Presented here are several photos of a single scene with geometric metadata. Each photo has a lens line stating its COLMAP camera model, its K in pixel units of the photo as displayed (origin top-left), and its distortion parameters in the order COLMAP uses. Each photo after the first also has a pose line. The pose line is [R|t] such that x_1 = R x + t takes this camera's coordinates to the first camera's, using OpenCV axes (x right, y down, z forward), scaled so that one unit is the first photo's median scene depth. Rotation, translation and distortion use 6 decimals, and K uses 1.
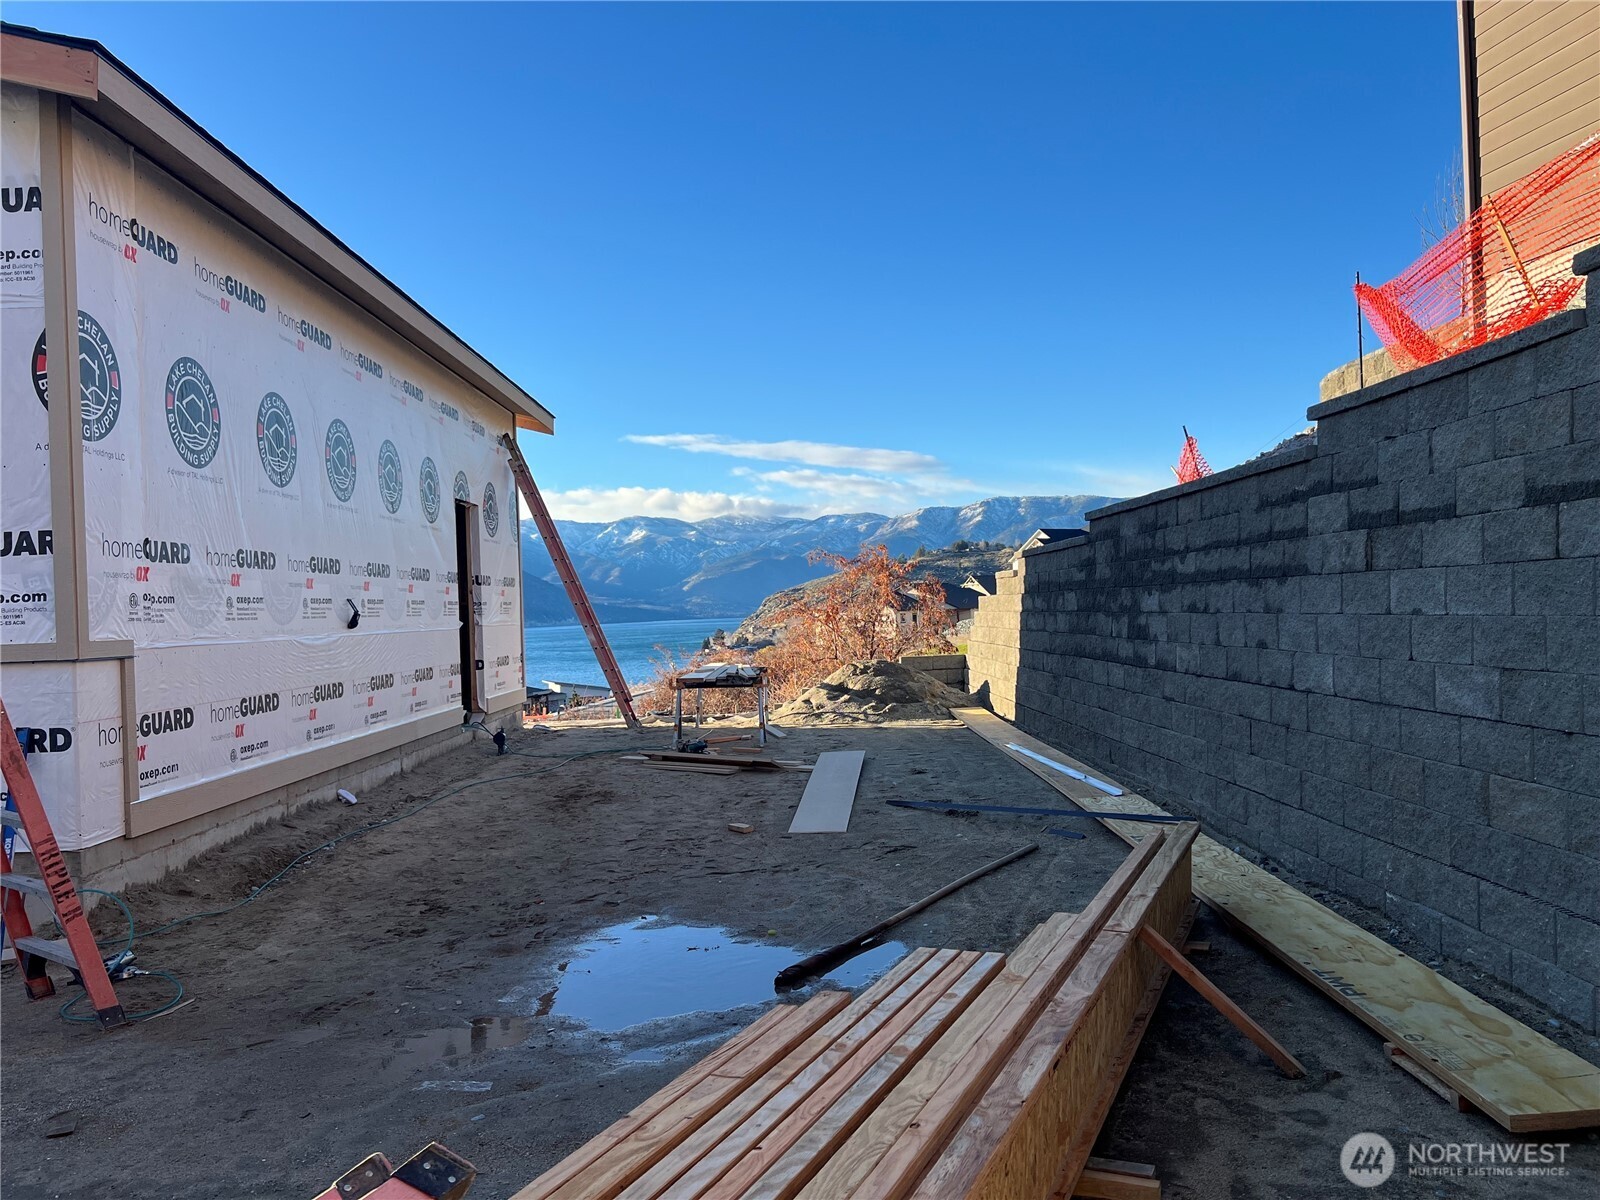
lens RADIAL K [[1197.0, 0, 800.0], [0, 1197.0, 600.0], [0, 0, 1]] dist [0.059753, -0.075688]
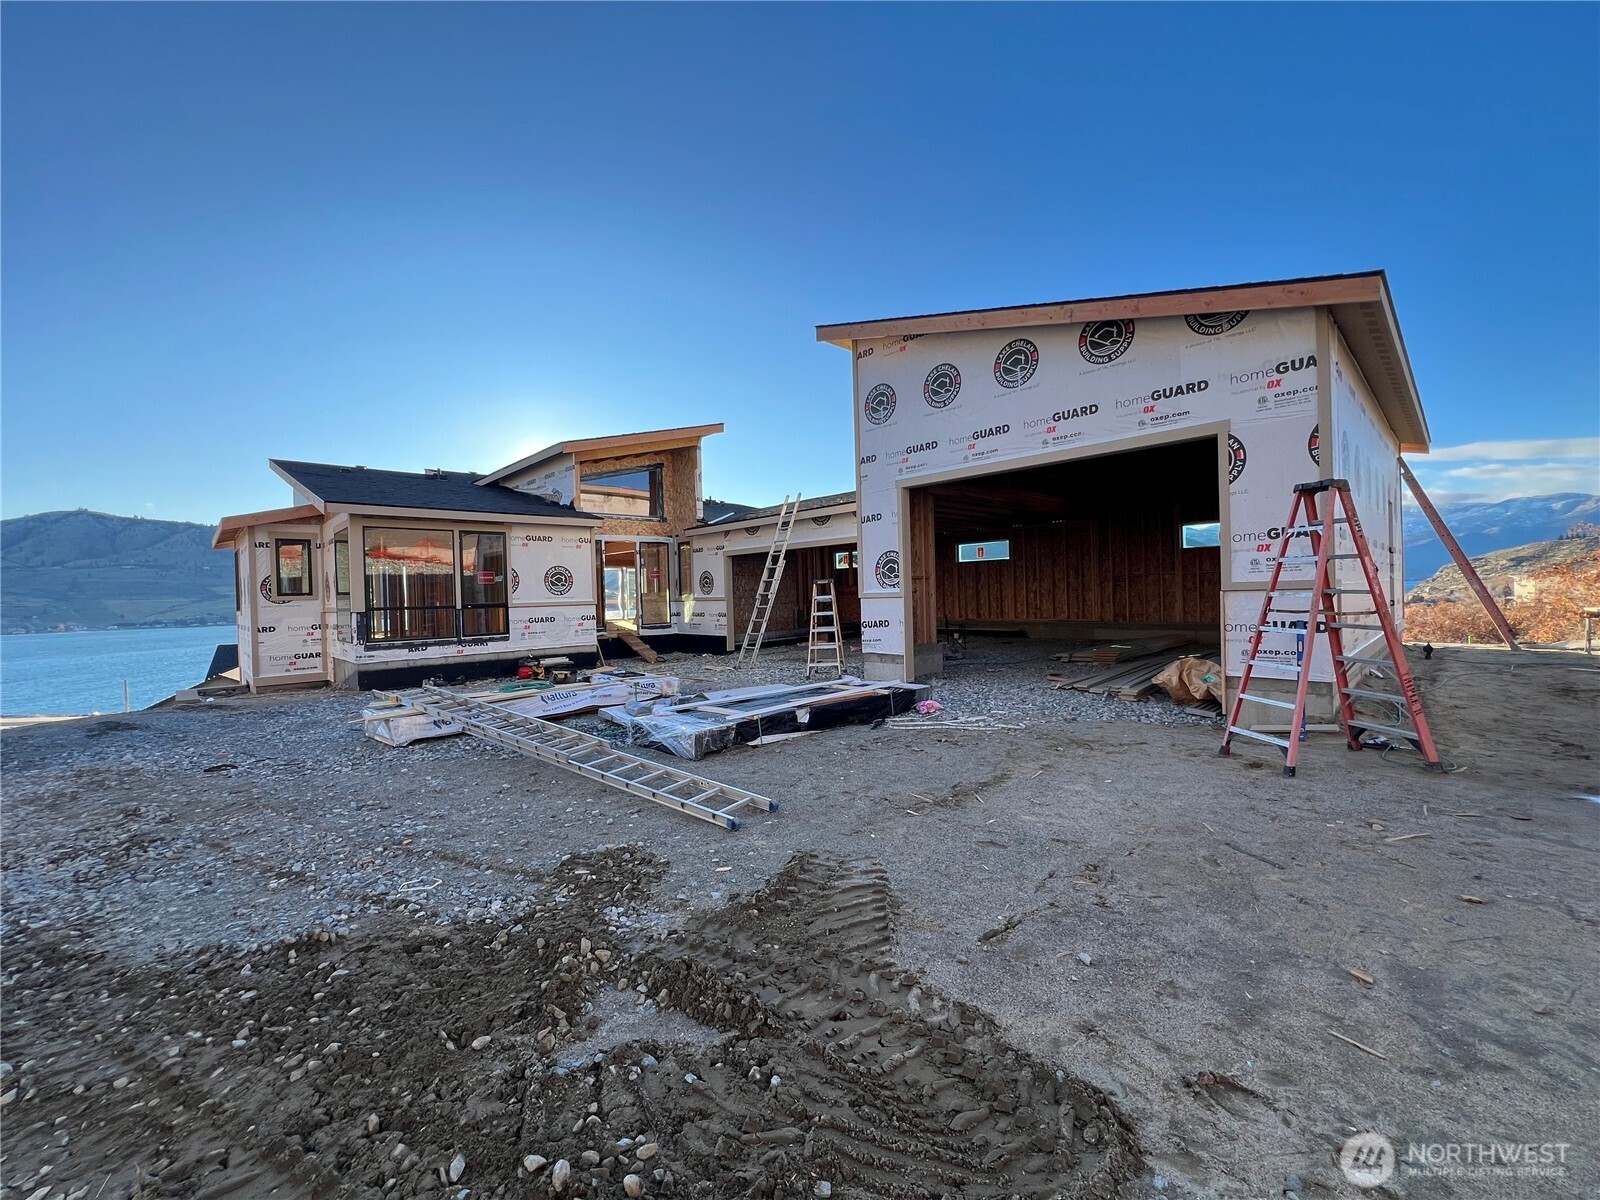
lens RADIAL K [[635.9, 0, 792.4], [0, 635.9, 596.8], [0, 0, 1]] dist [-0.001516, 0.000221]
pose [[0.679225, 0.018416, -0.733699, -0.319135], [0.010626, 0.999334, 0.034920, 0.012798], [0.733853, -0.031515, 0.678577, -0.277023]]
